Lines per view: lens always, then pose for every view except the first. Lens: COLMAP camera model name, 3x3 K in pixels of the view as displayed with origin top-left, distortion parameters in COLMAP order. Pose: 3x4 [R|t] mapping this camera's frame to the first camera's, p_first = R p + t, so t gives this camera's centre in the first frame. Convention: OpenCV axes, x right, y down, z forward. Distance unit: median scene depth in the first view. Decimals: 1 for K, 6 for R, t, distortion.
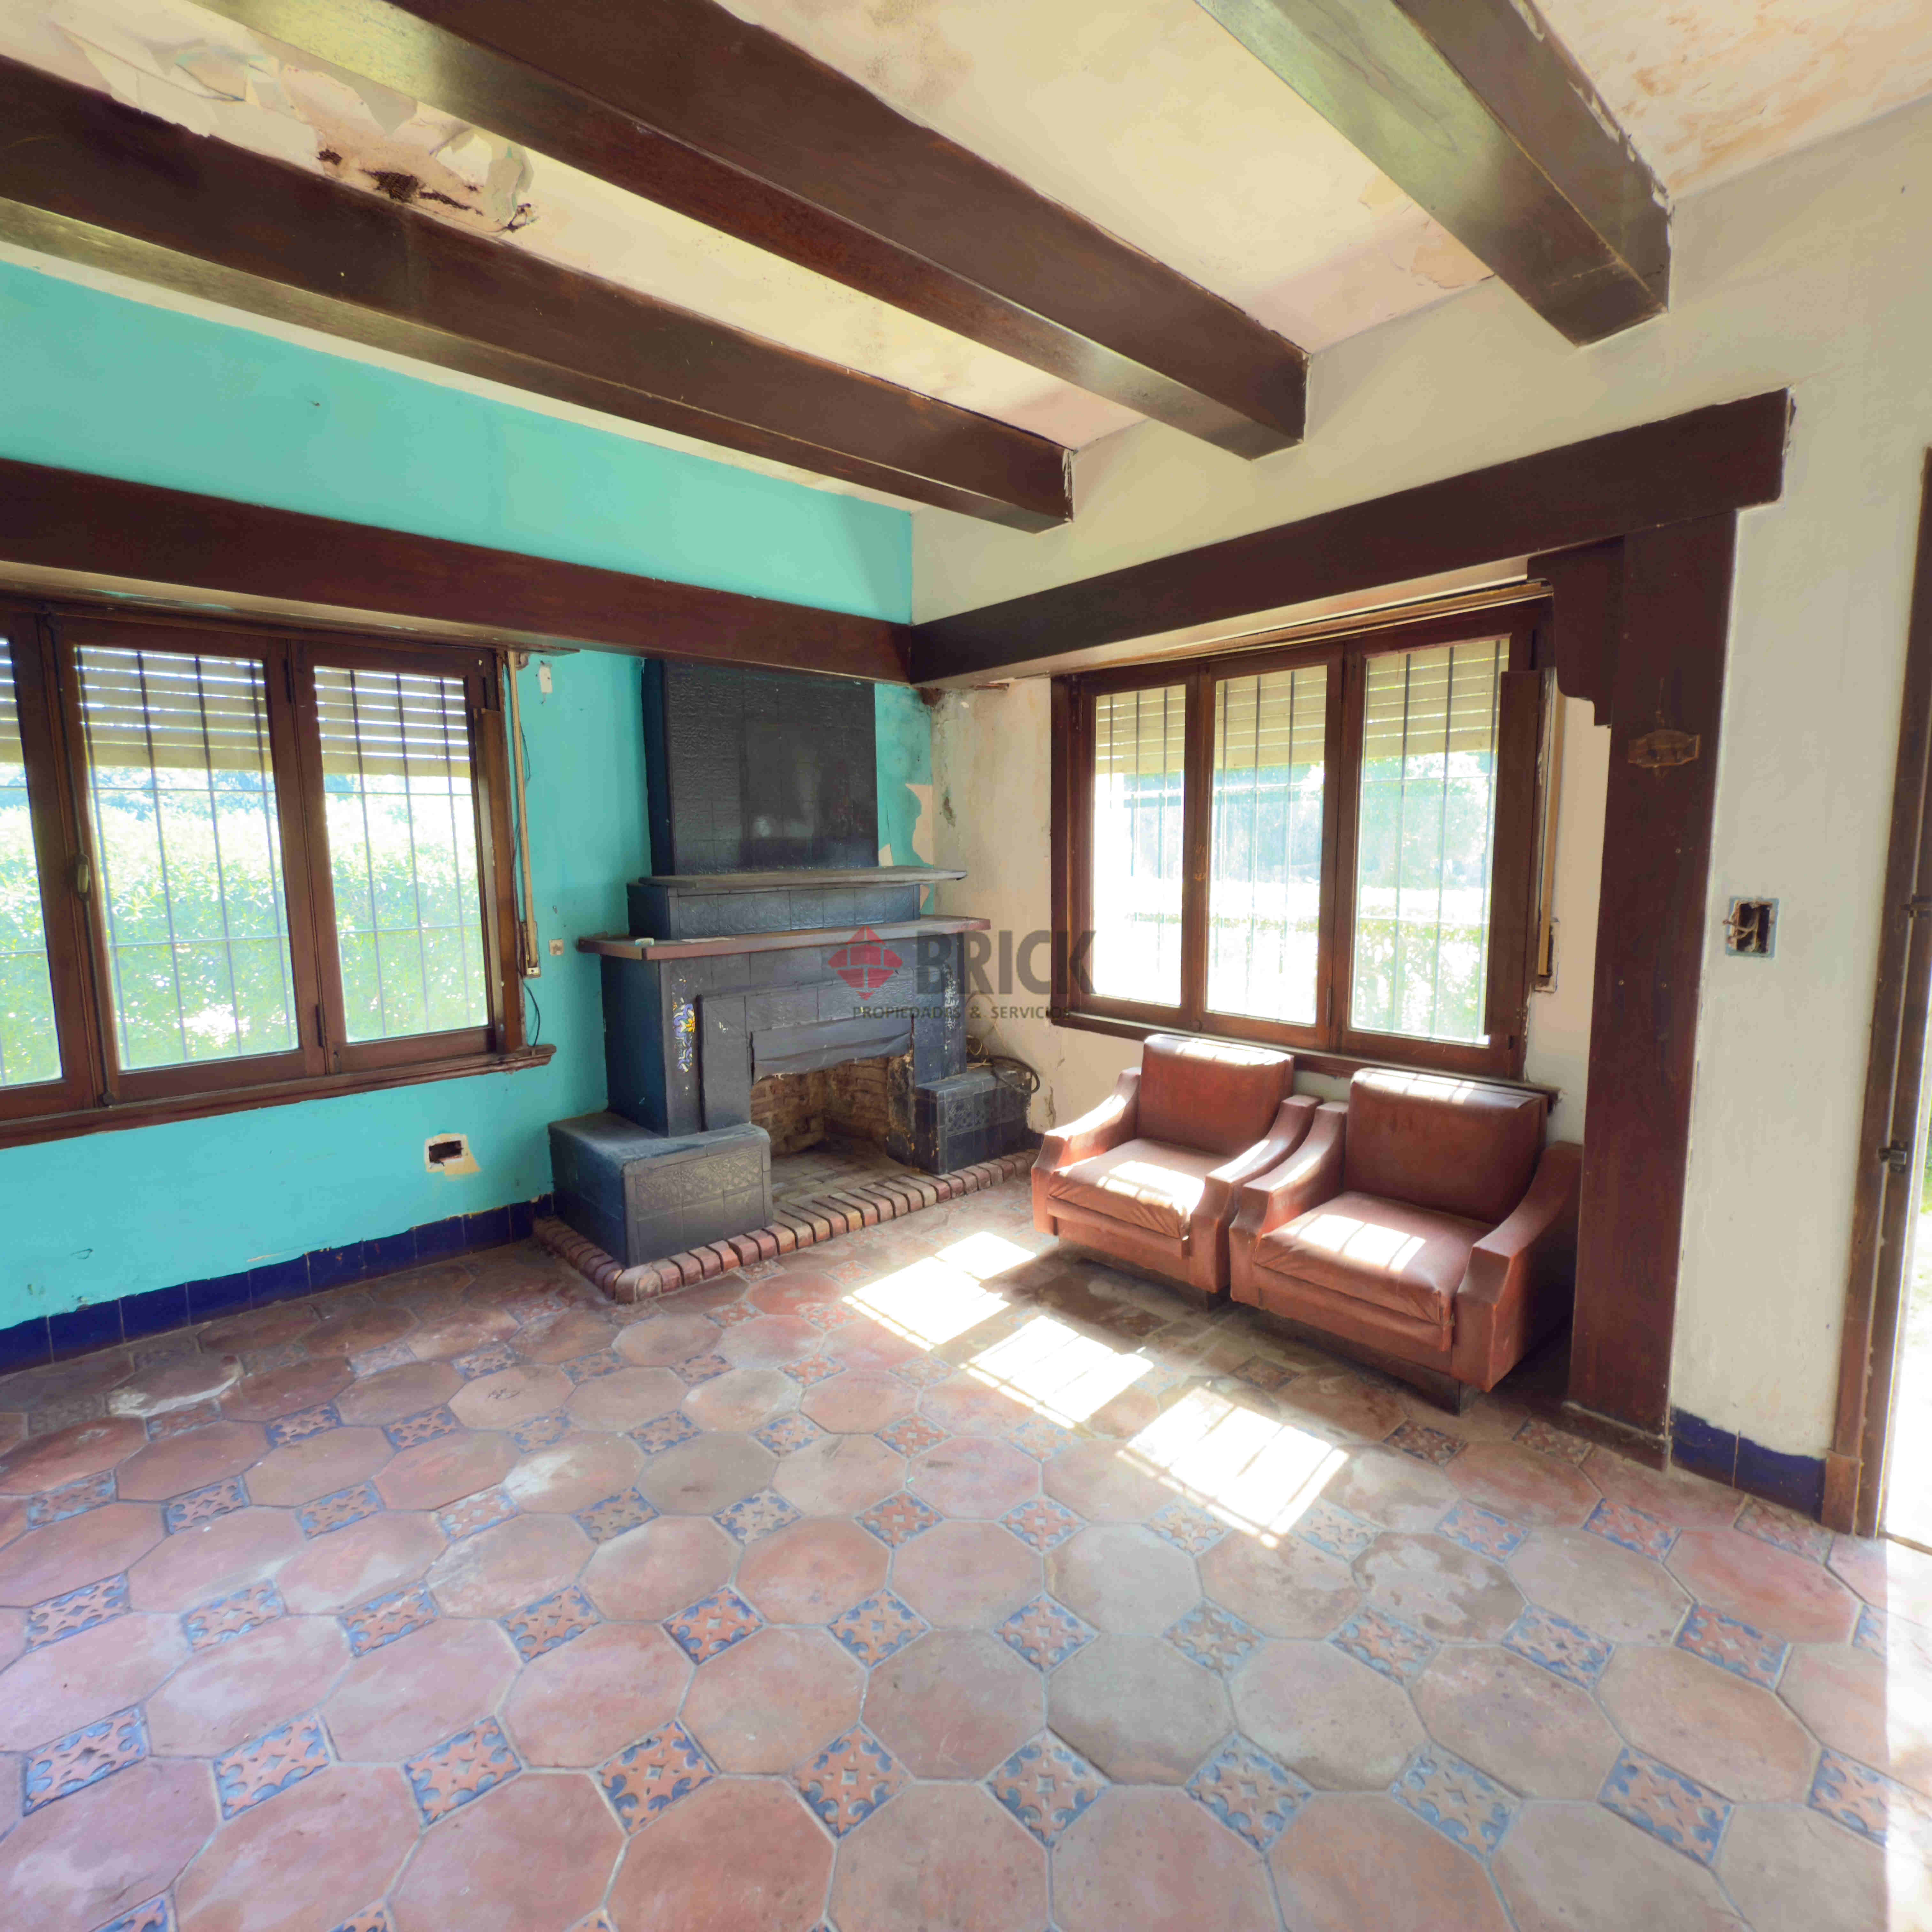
lens RADIAL K [[1025.9, 0, 968.9], [0, 1025.9, 962.9], [0, 0, 1]] dist [-0.001092, 0.000980]
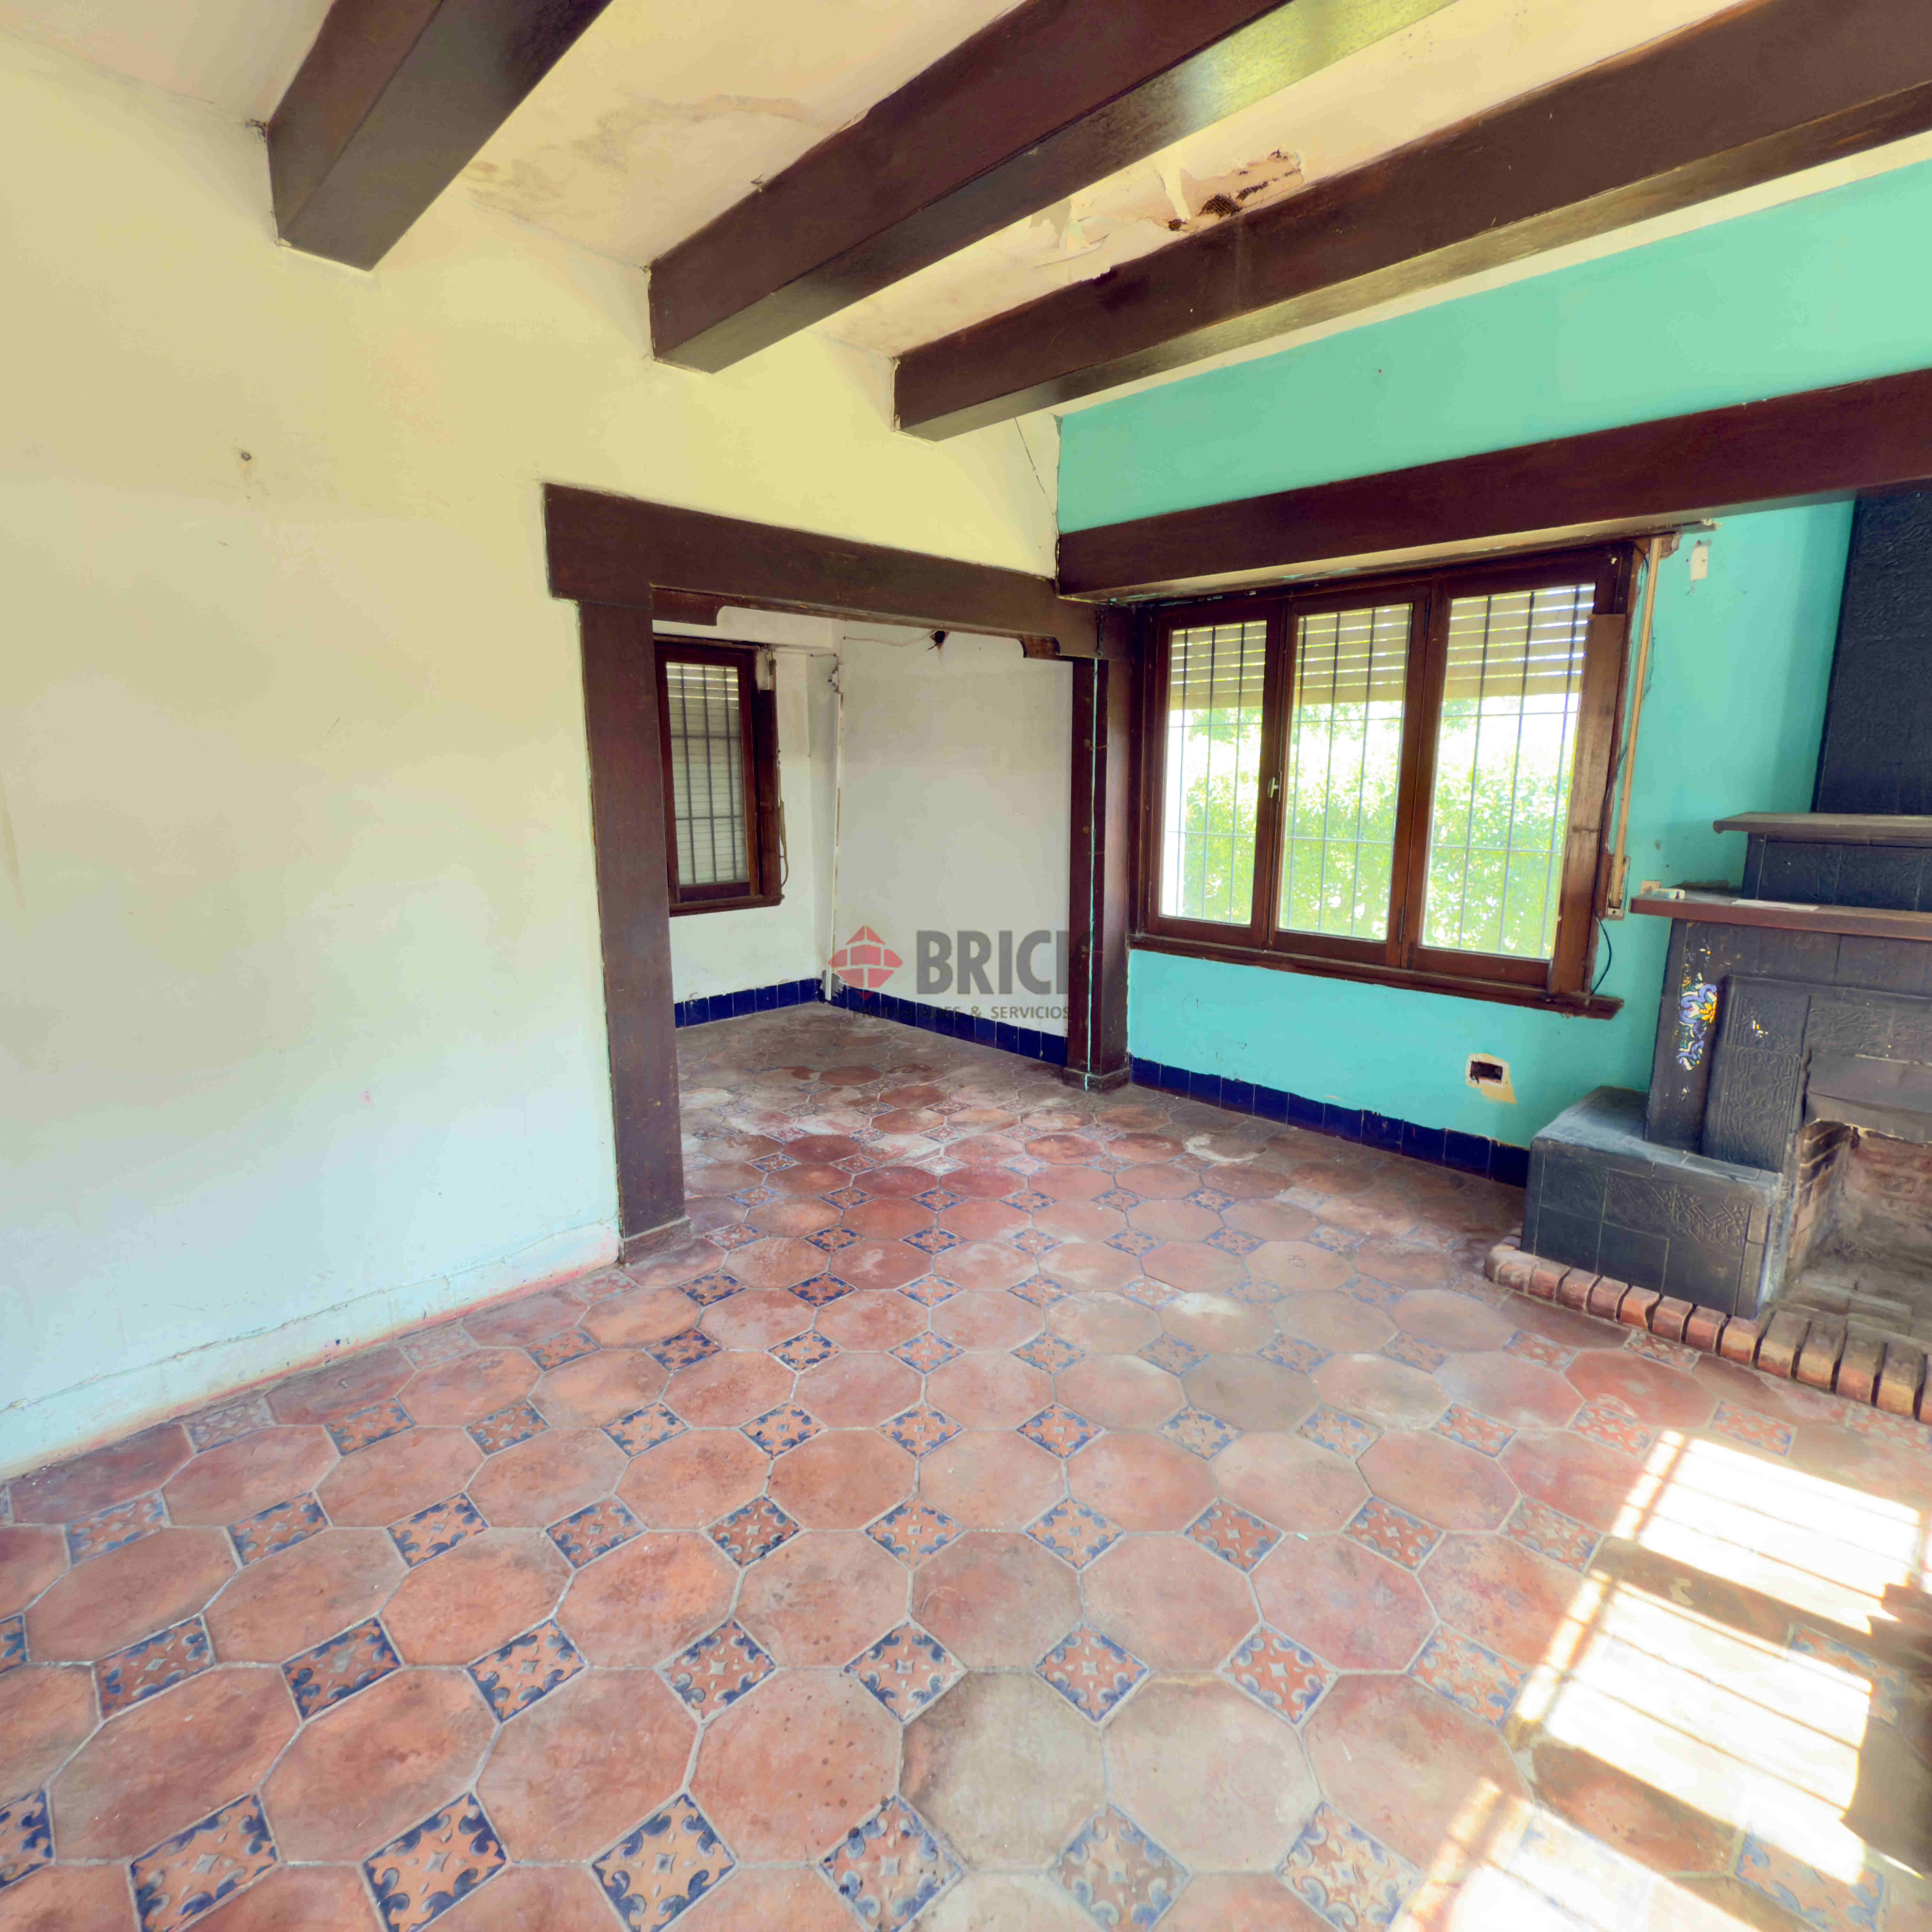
lens RADIAL K [[1025.9, 0, 968.9], [0, 1025.9, 962.9], [0, 0, 1]] dist [-0.001092, 0.000980]
pose [[0.041123, 0.198504, -0.979237, 0.493813], [-0.119221, 0.974039, 0.192444, -0.061904], [0.992016, 0.108832, 0.063722, 0.466616]]
